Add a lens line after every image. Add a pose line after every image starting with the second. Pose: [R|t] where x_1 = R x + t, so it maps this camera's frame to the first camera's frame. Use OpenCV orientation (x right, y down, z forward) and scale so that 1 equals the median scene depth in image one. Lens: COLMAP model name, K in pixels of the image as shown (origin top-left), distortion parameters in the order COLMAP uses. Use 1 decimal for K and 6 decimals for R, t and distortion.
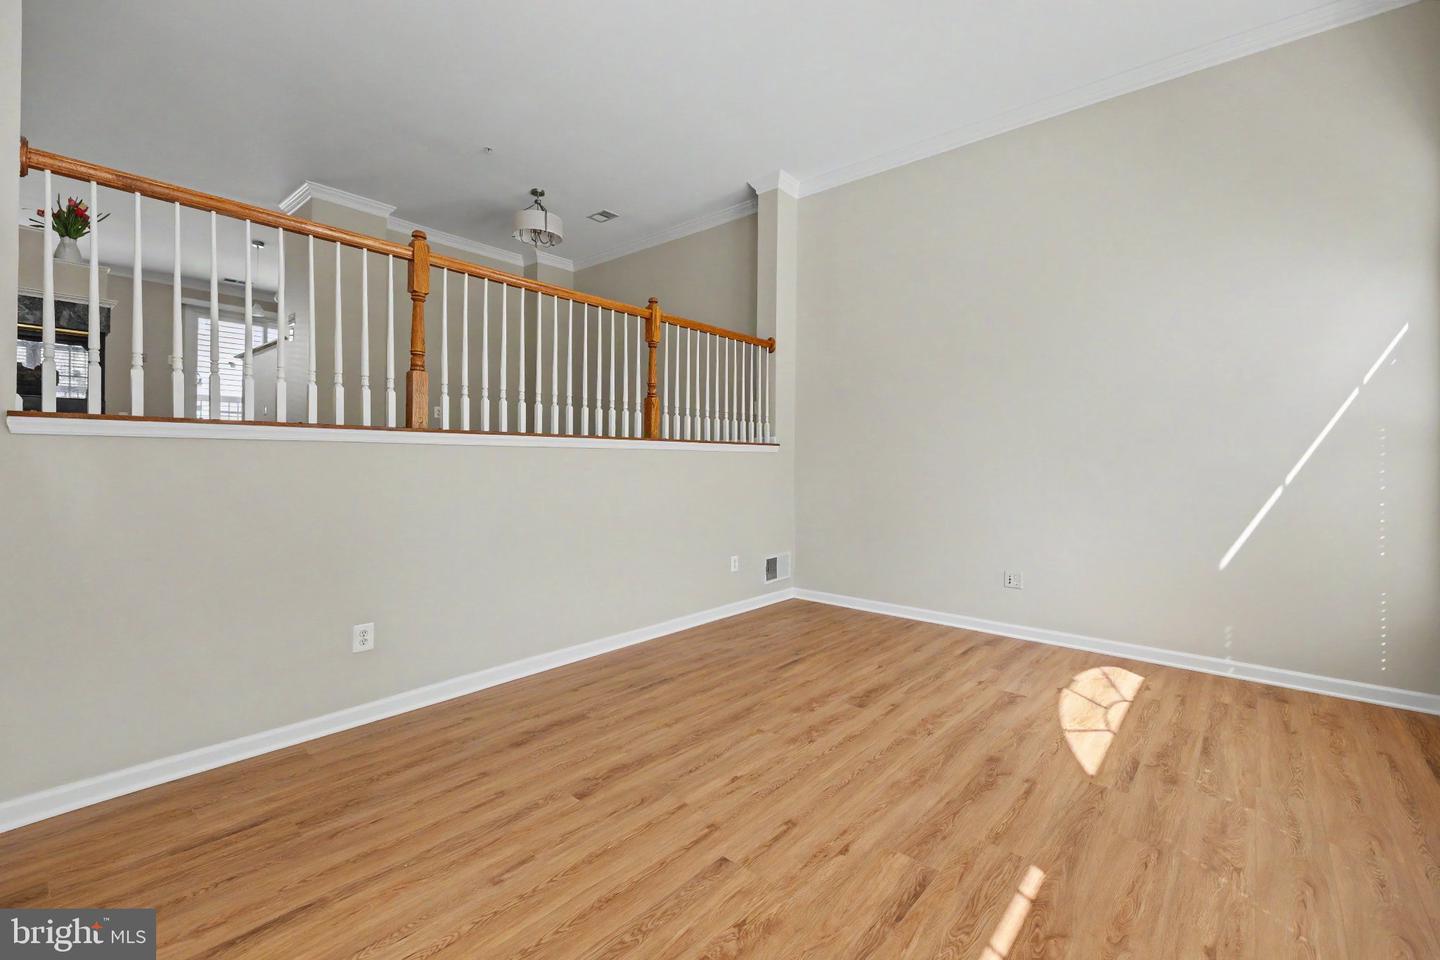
lens RADIAL K [[621.8, 0, 720.6], [0, 621.8, 457.6], [0, 0, 1]] dist [0.002361, -0.000031]
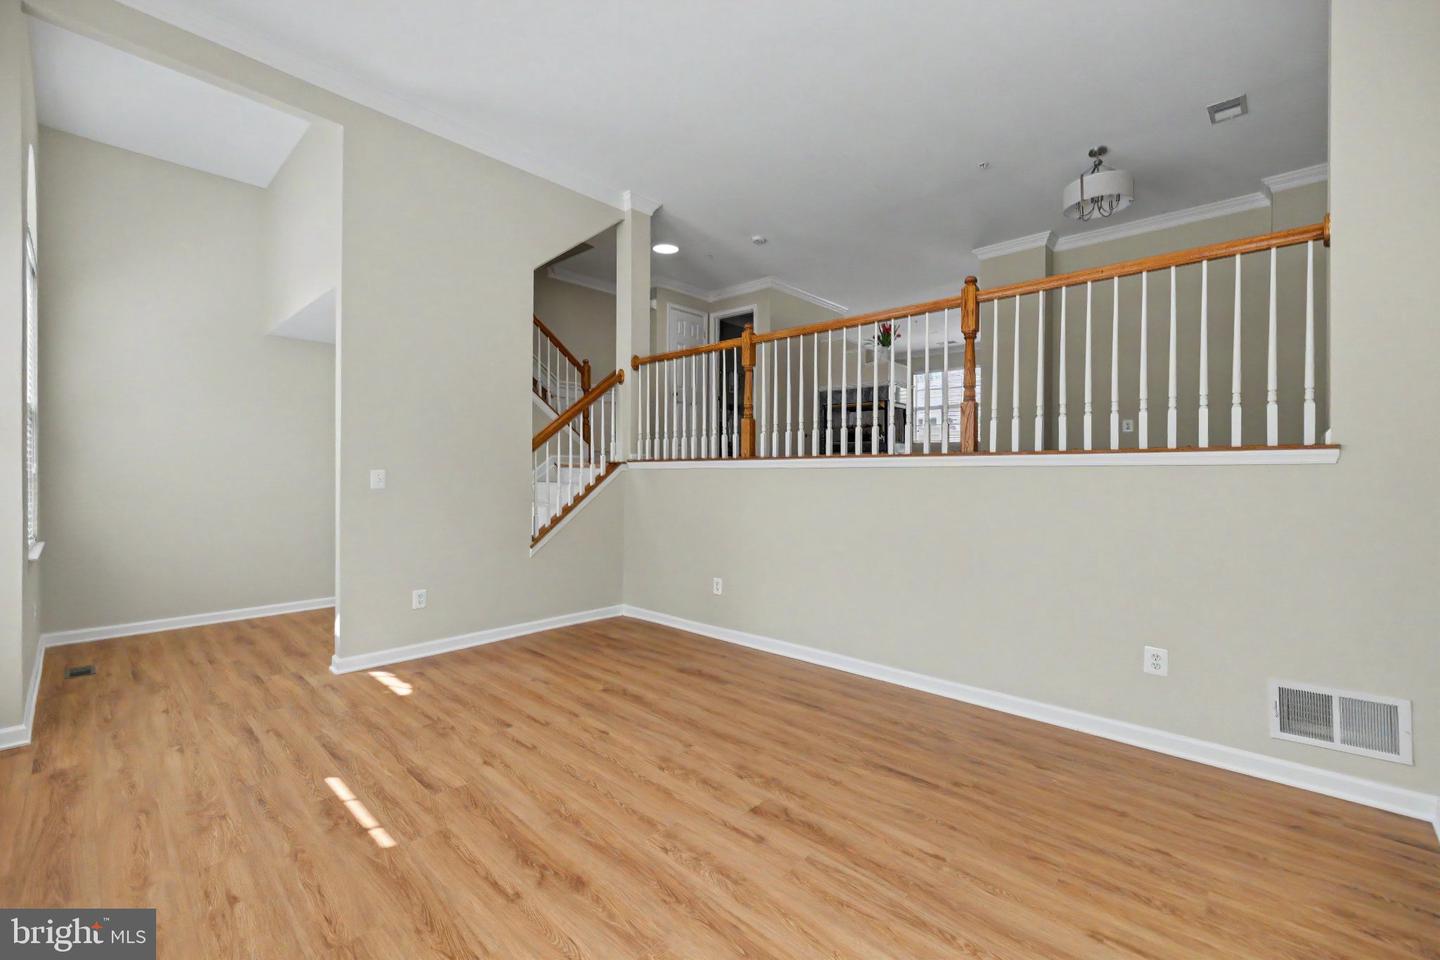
lens RADIAL K [[602.2, 0, 720.0], [0, 602.2, 480.0], [0, 0, 1]] dist [0.003453, 0.000405]
pose [[-0.044012, 0.001919, -0.999029, 1.024384], [0.001256, 0.999997, 0.001865, 0.002831], [0.999030, -0.001173, -0.044015, 1.071572]]
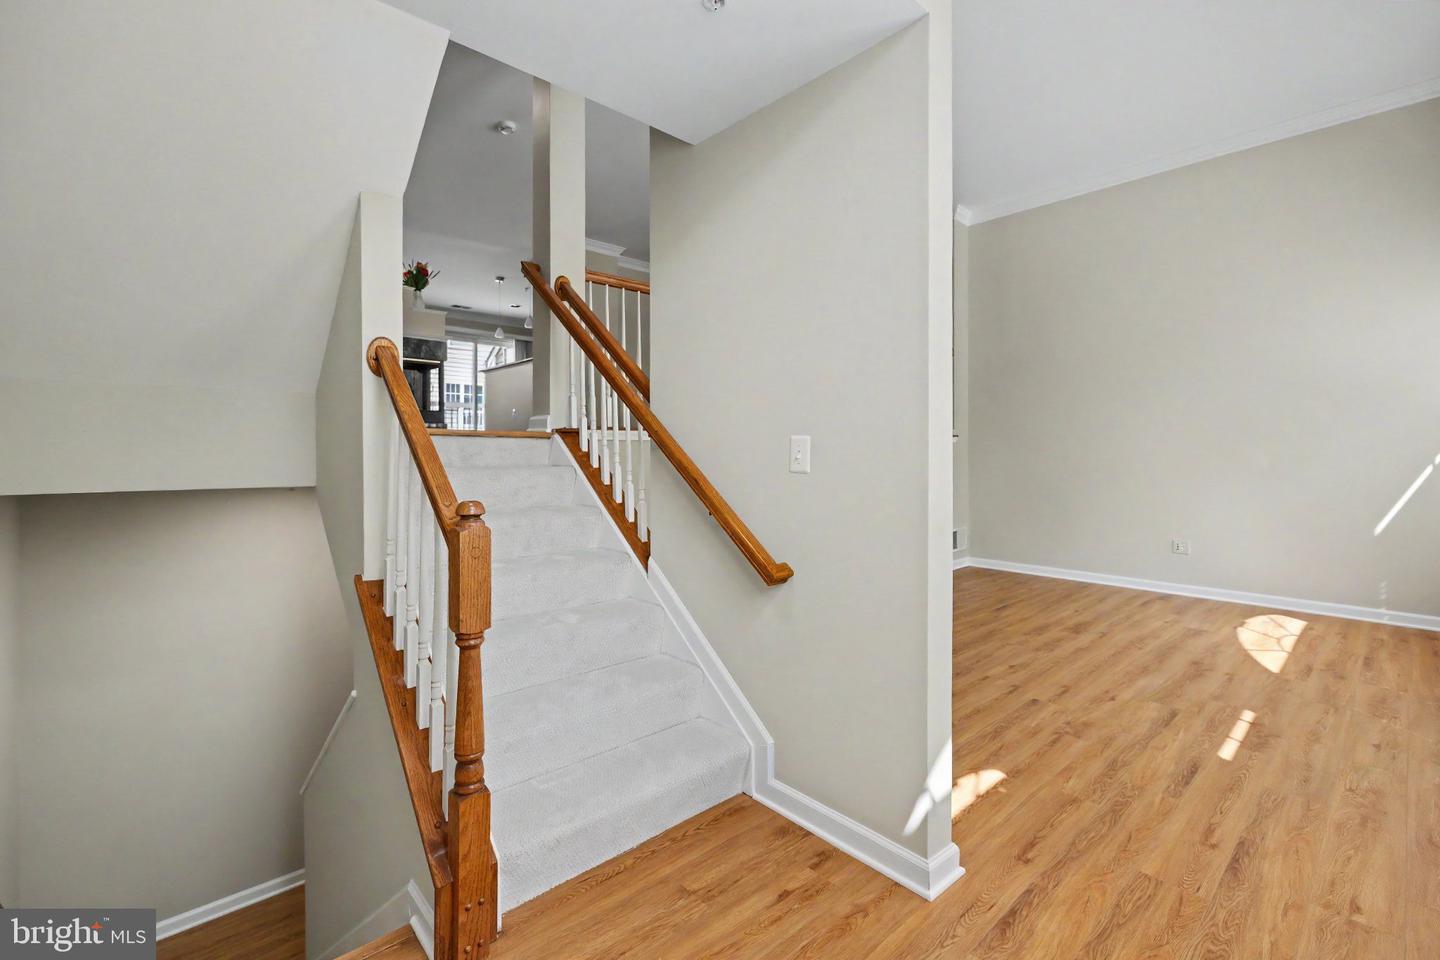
lens RADIAL K [[627.7, 0, 720.1], [0, 627.7, 455.8], [0, 0, 1]] dist [0.000329, 0.000318]
pose [[0.992422, -0.010459, -0.122430, -0.396943], [0.012103, 0.999846, 0.012686, -0.009057], [0.122279, -0.014072, 0.992396, -0.464738]]
